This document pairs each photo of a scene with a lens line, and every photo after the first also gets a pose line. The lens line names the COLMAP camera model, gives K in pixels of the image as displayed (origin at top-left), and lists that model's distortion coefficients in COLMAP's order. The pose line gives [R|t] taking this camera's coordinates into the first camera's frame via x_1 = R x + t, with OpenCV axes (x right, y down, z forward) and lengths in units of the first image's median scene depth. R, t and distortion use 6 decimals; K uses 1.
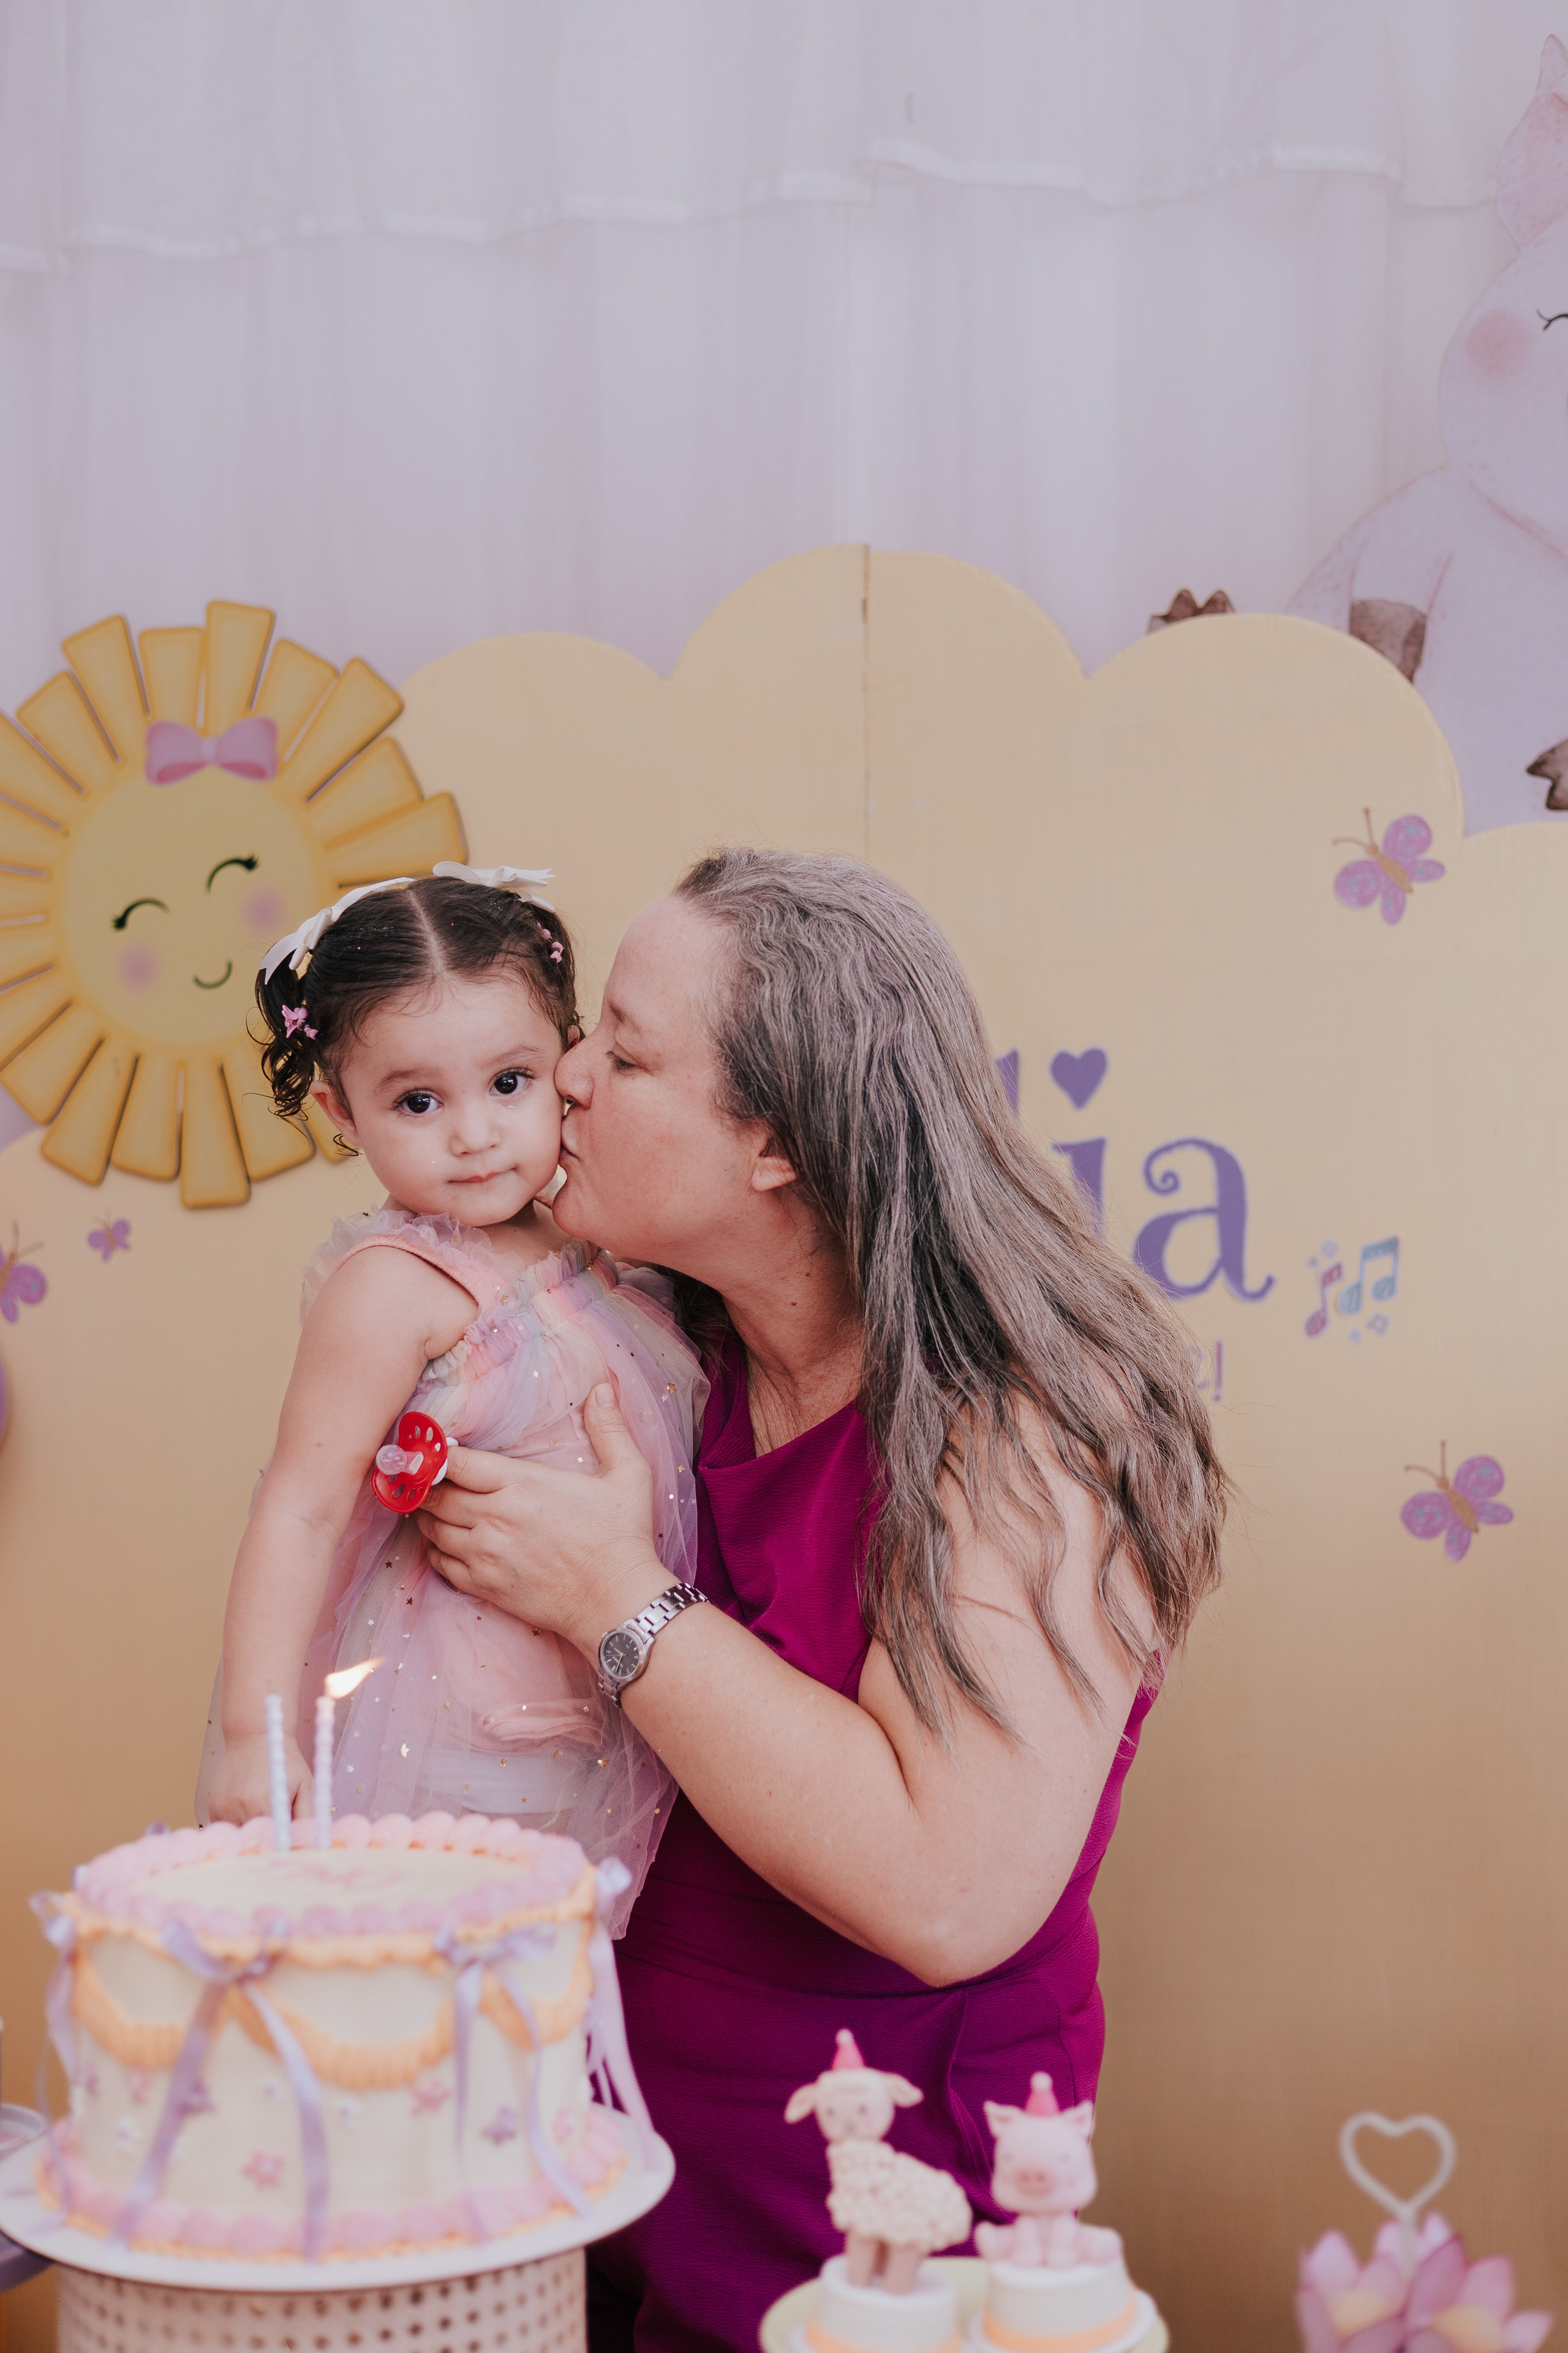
lens RADIAL K [[3724.1, 0, 784.0], [0, 3724.1, 1176.5], [0, 0, 1]] dist [0.015555, 0.046534]
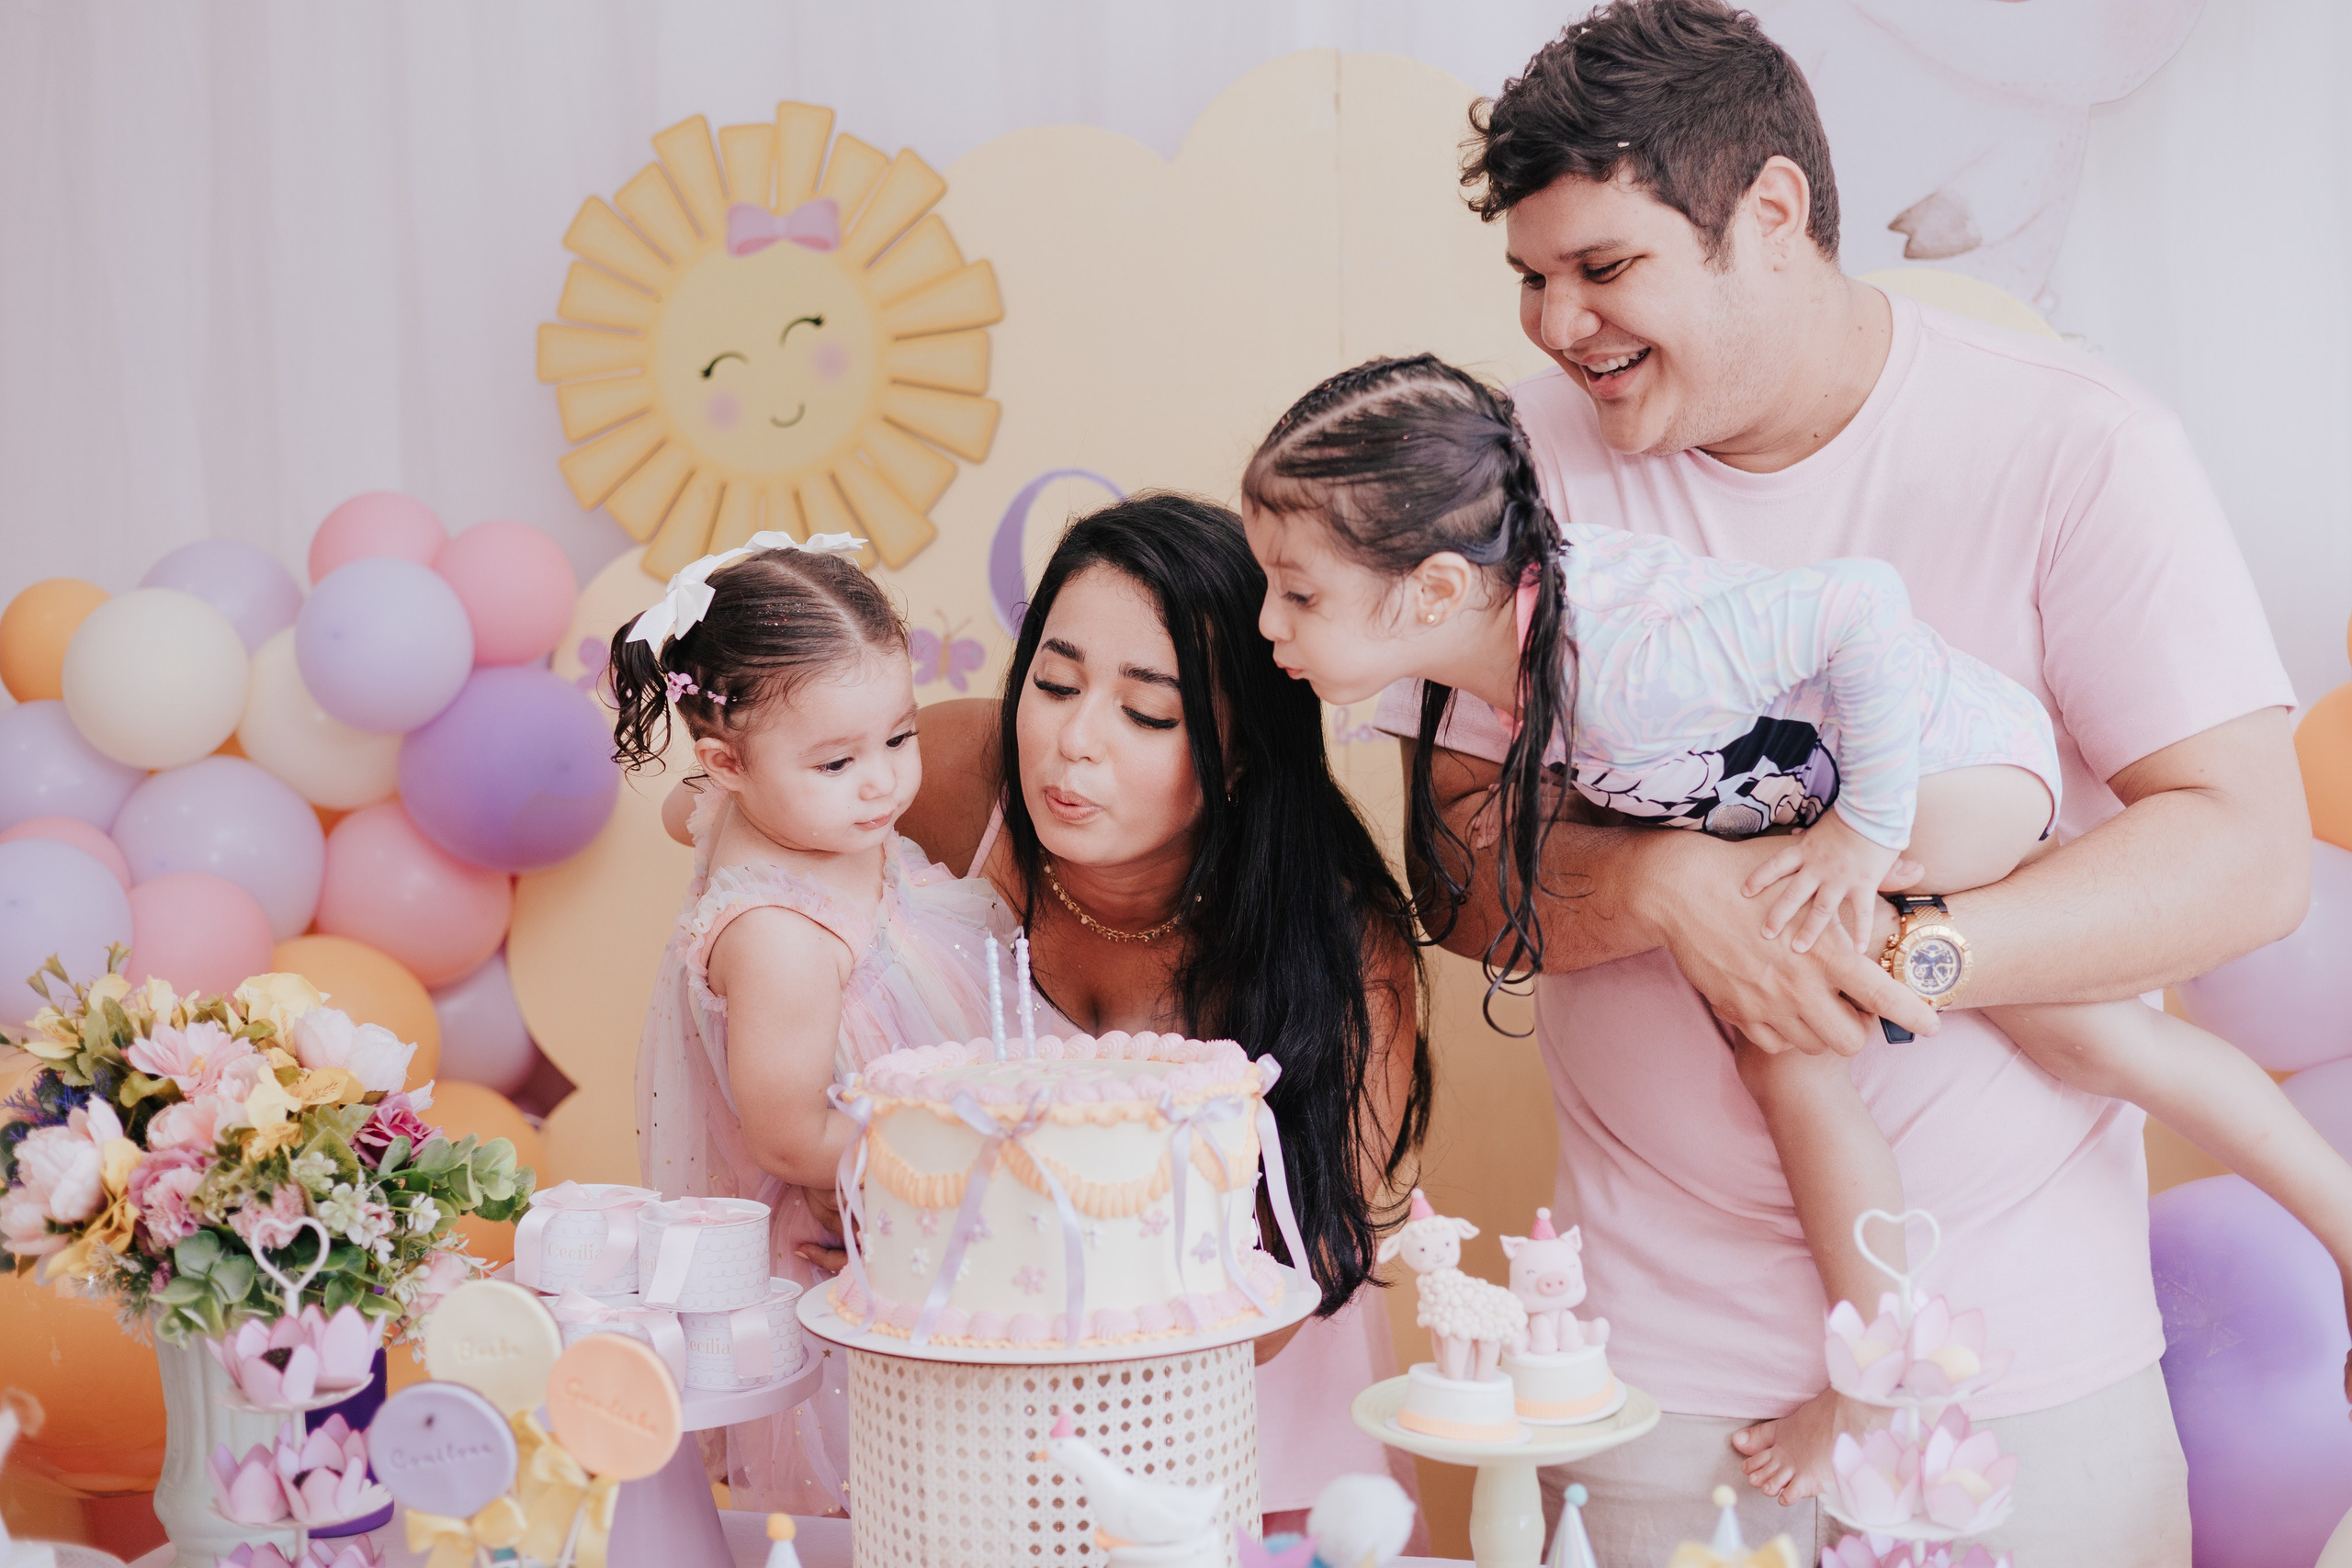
lens RADIAL K [[3425.9, 0, 1176.0], [0, 3425.9, 784.0], [0, 0, 1]] dist [0.046573, 0.034681]
pose [[0.998975, -0.016618, 0.042104, -0.083593], [0.015203, 0.999316, 0.033706, 0.031965], [-0.042635, -0.033032, 0.998545, -0.124024]]
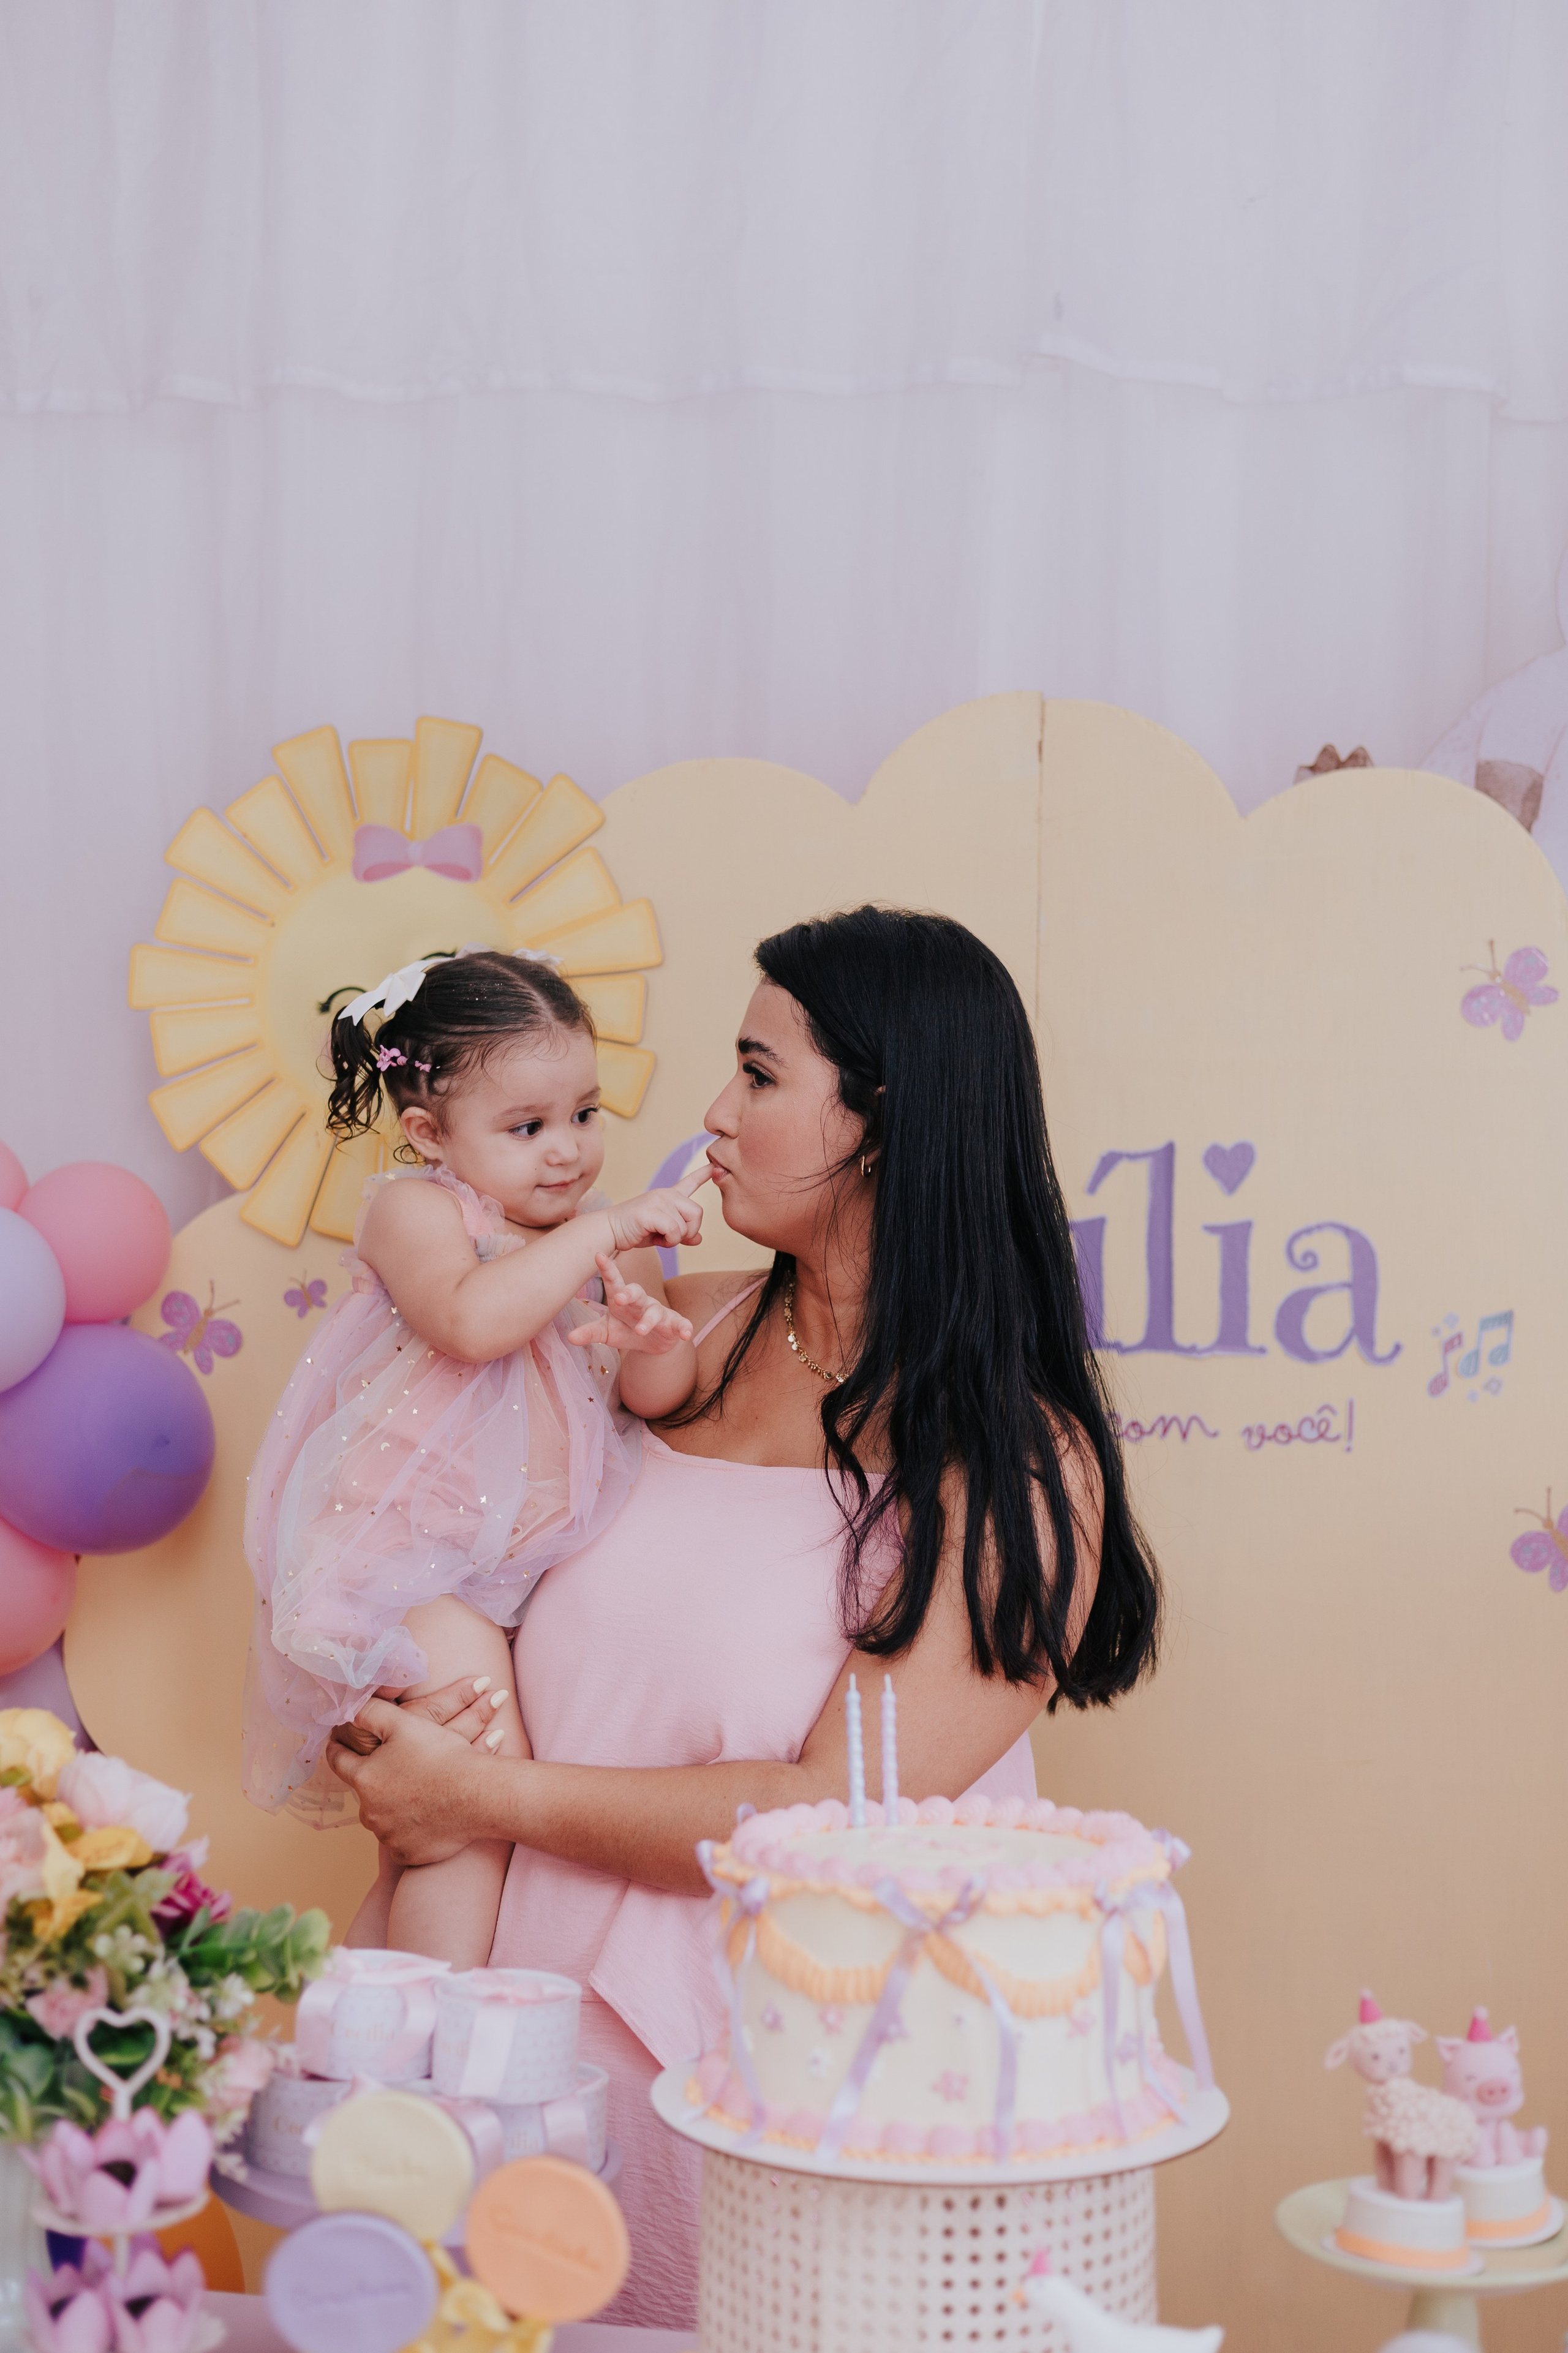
lens RADIAL K [[3724.1, 0, 784.0], [0, 3724.1, 1176.5], [0, 0, 1]] dist [0.015555, 0.046534]
pose [[0.987759, 0.017697, 0.154981, -0.234479], [-0.015155, 0.999731, -0.017573, -0.001659], [-0.155250, 0.015009, 0.987761, -0.106677]]
